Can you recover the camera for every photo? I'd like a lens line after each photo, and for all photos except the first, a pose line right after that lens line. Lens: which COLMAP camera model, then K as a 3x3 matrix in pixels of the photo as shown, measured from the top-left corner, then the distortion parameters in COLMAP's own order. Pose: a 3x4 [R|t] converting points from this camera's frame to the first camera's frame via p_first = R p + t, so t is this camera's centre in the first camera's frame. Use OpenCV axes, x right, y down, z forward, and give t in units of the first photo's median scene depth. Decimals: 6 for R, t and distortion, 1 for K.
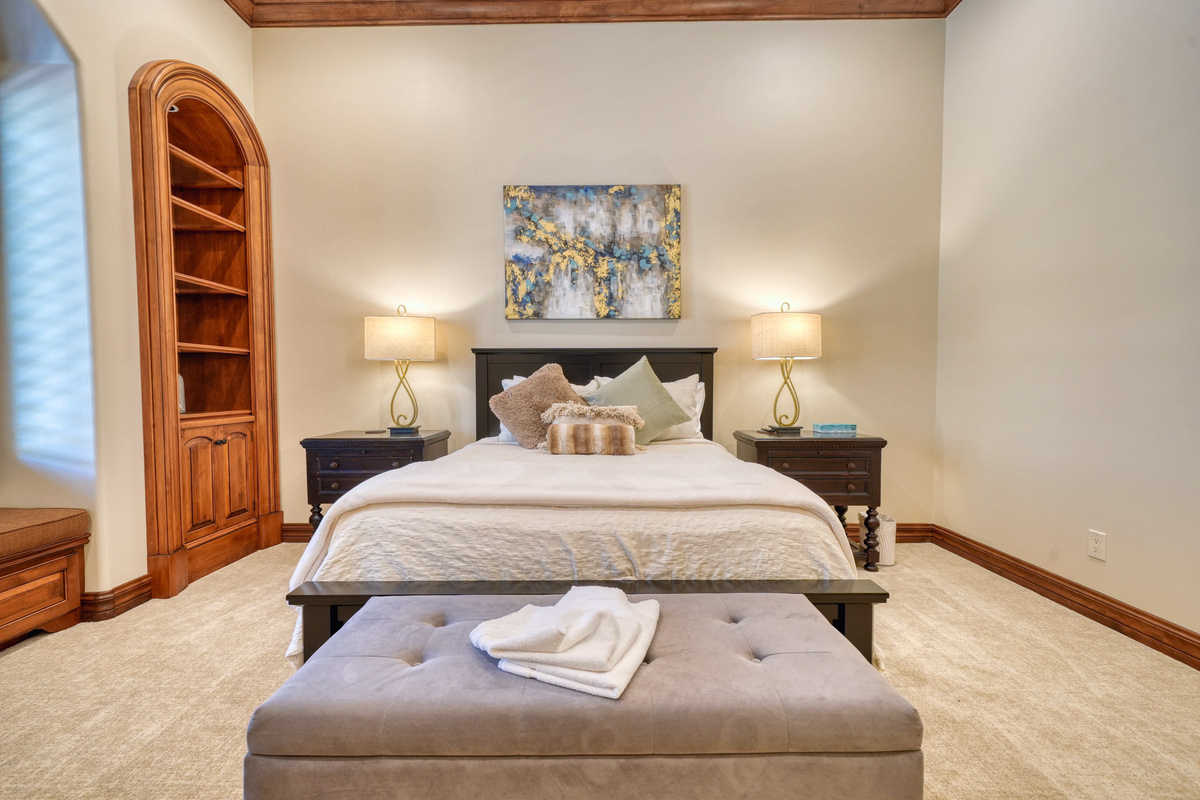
lens RADIAL K [[511.9, 0, 600.8], [0, 511.9, 403.0], [0, 0, 1]] dist [0.006793, 0.000275]
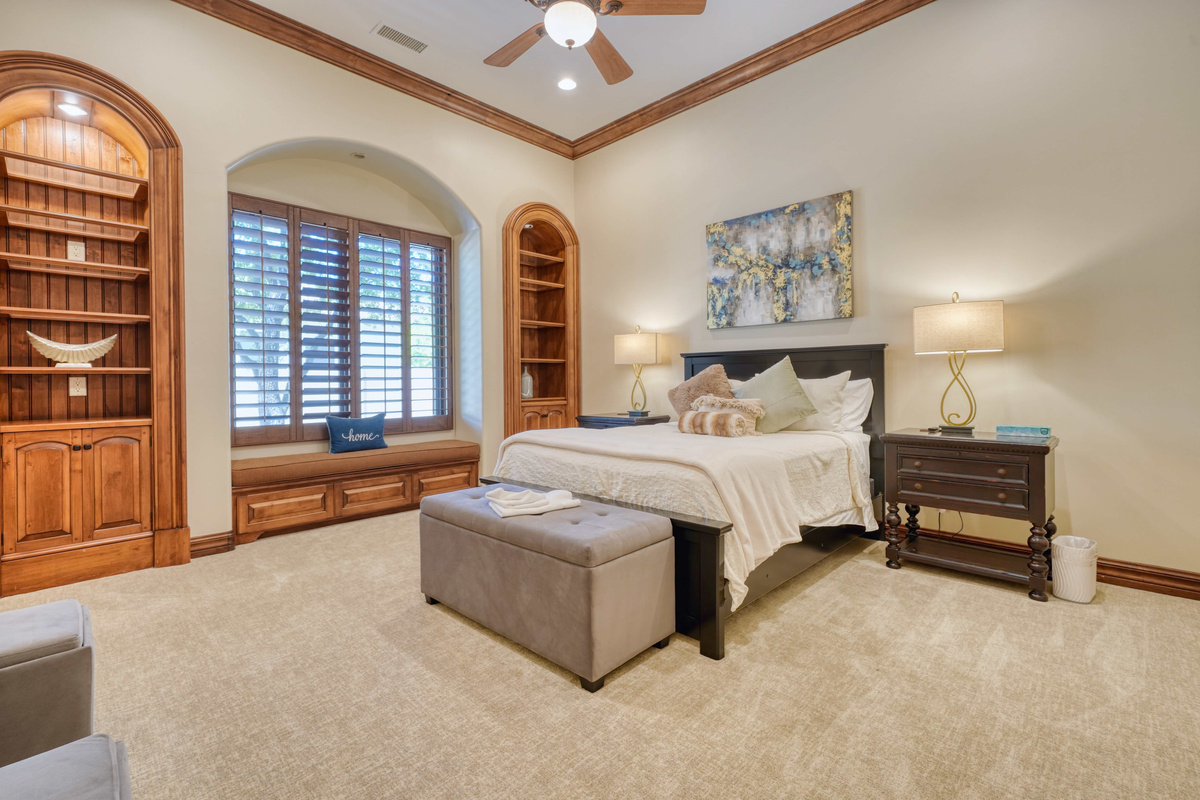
lens RADIAL K [[524.4, 0, 605.9], [0, 524.4, 384.5], [0, 0, 1]] dist [0.000585, 0.000063]
pose [[0.732463, 0.002356, -0.680803, 0.516429], [-0.020231, 0.999628, -0.018307, 0.001172], [0.680506, 0.027182, 0.732238, -0.115307]]
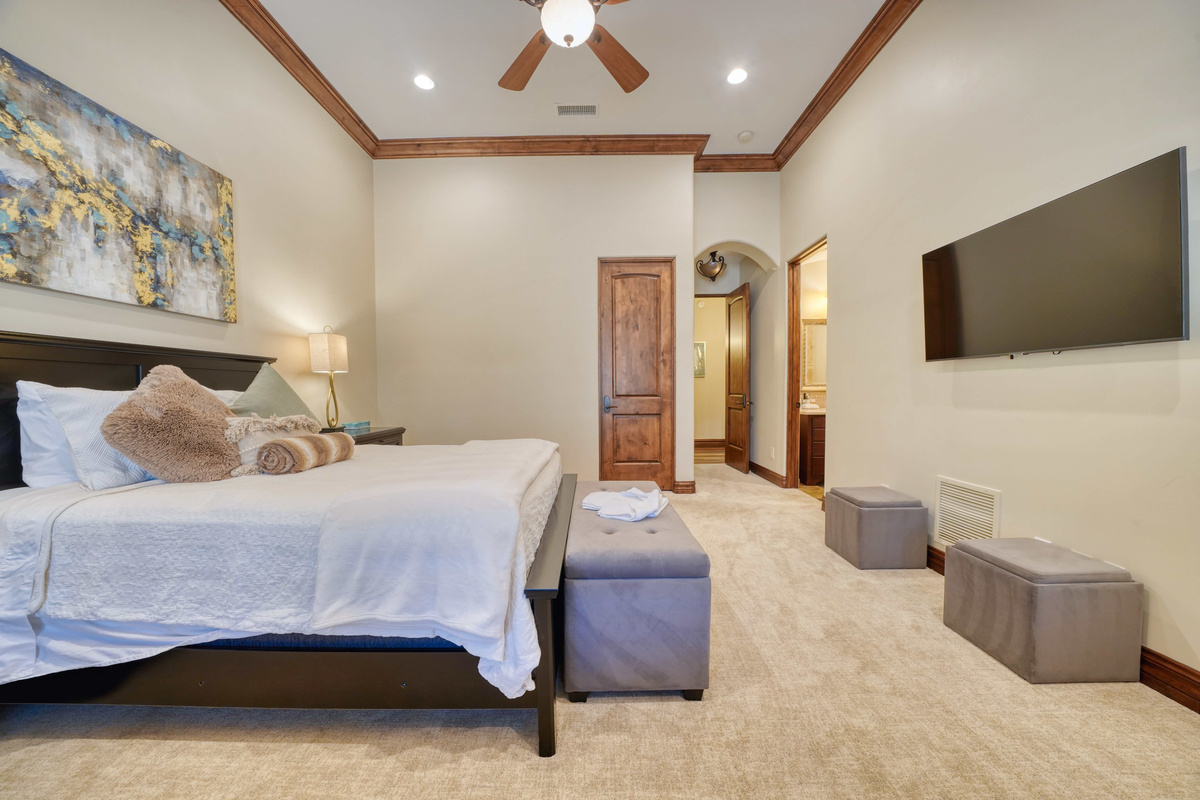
lens RADIAL K [[415.2, 0, 600.0], [0, 415.2, 403.3], [0, 0, 1]] dist [-0.009839, 0.000306]
pose [[-0.015357, -0.030162, 0.999427, -0.612348], [0.042430, 0.998625, 0.030790, -0.014214], [-0.998981, 0.042878, -0.014056, 0.355057]]
